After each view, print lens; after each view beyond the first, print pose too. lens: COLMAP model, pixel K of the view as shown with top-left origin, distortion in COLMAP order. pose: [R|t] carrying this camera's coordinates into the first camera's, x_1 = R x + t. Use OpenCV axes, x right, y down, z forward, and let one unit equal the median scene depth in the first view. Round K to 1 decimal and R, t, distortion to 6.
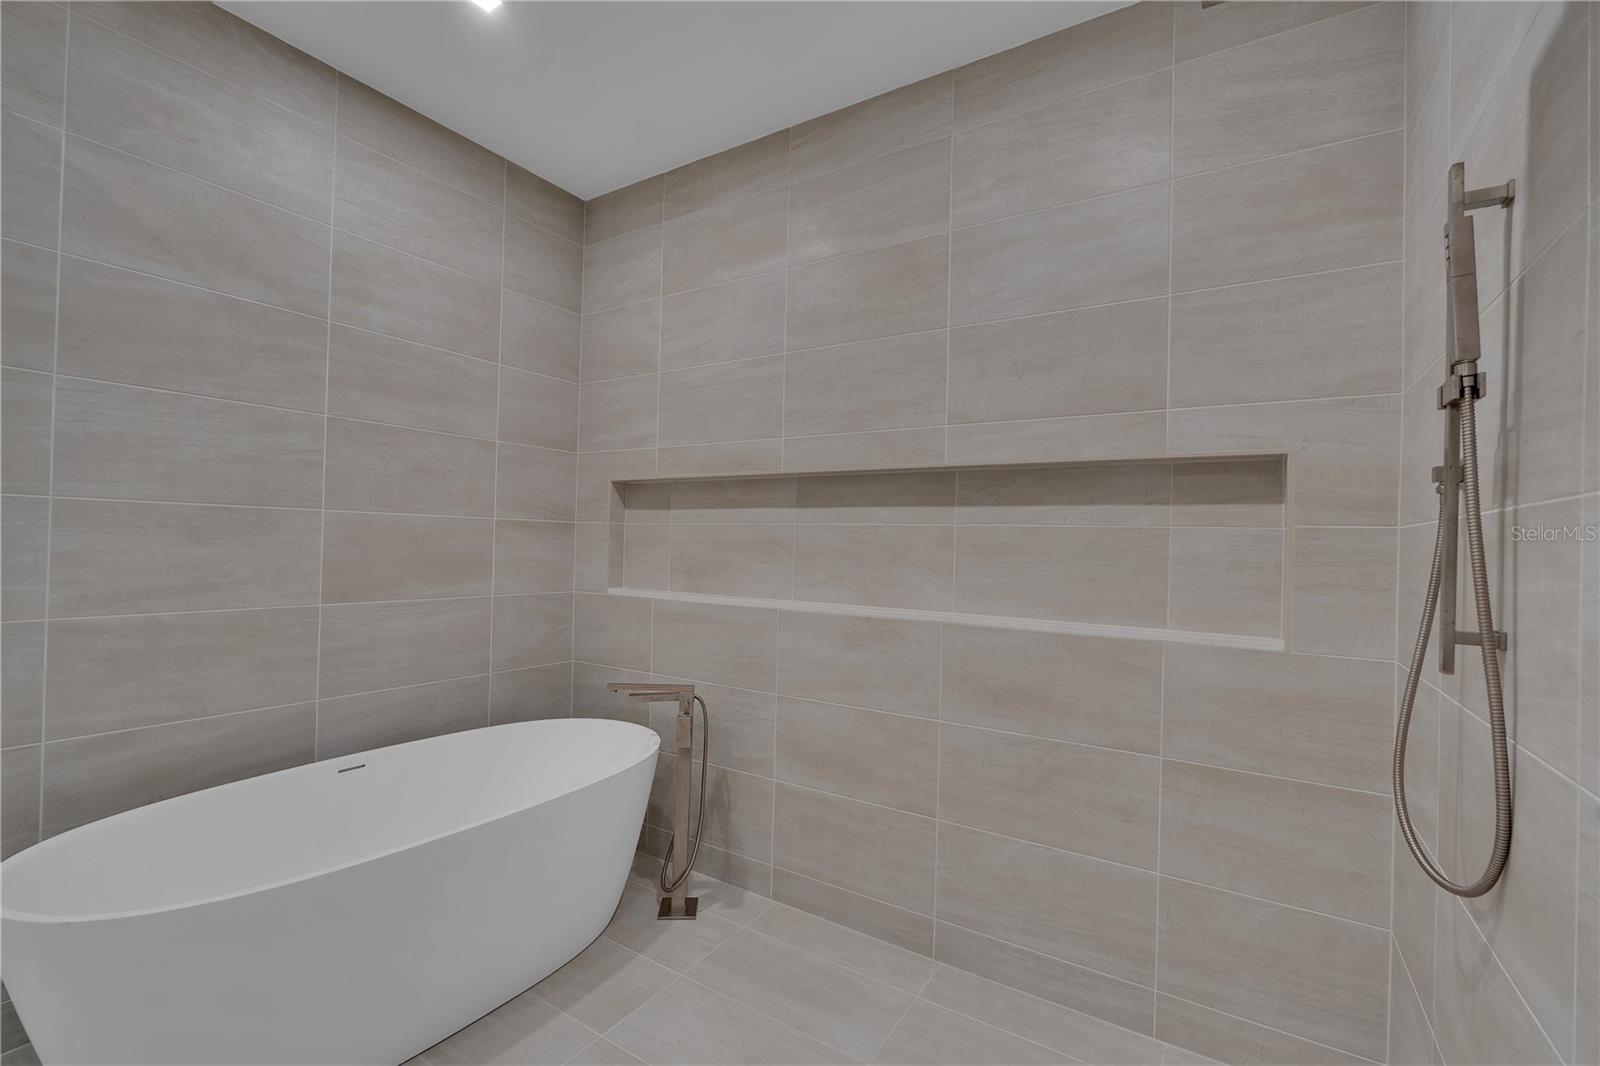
lens RADIAL K [[699.4, 0, 796.5], [0, 699.4, 536.2], [0, 0, 1]] dist [-0.004678, 0.000192]
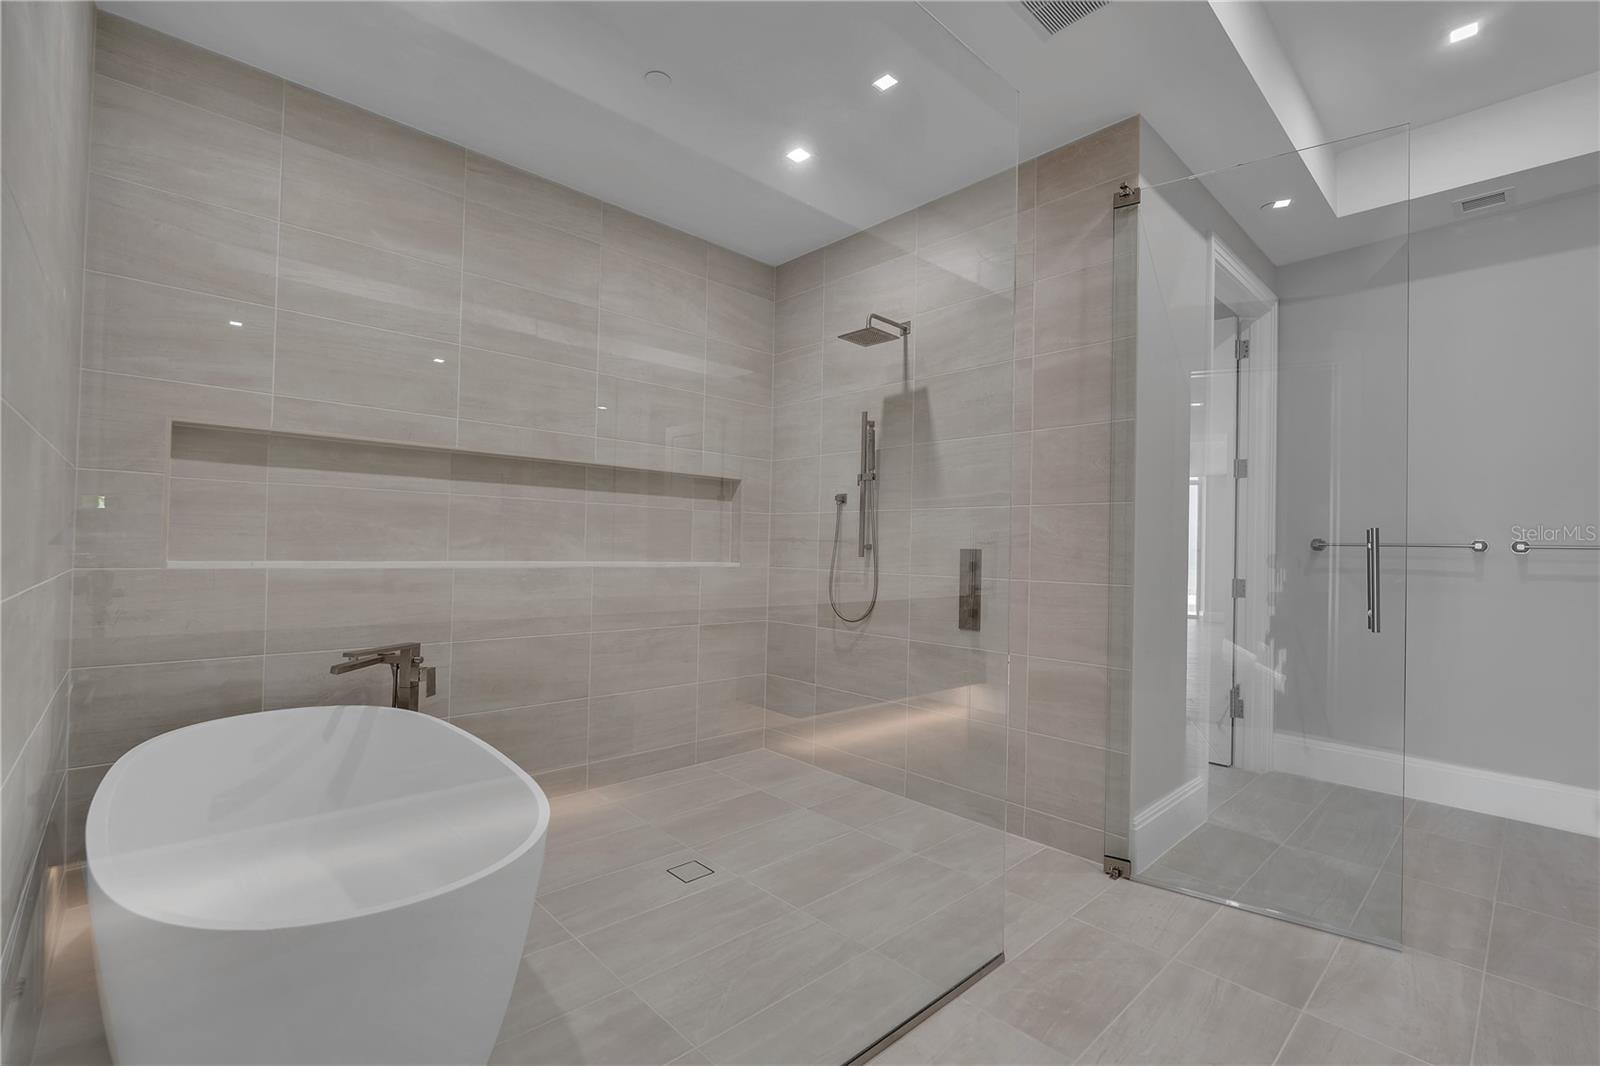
lens RADIAL K [[699.4, 0, 796.5], [0, 699.4, 536.2], [0, 0, 1]] dist [-0.004678, 0.000192]
pose [[0.250082, -0.002687, 0.968221, -0.942590], [-0.026540, 0.999601, 0.009630, 0.024970], [-0.967861, -0.028105, 0.249911, 0.163459]]
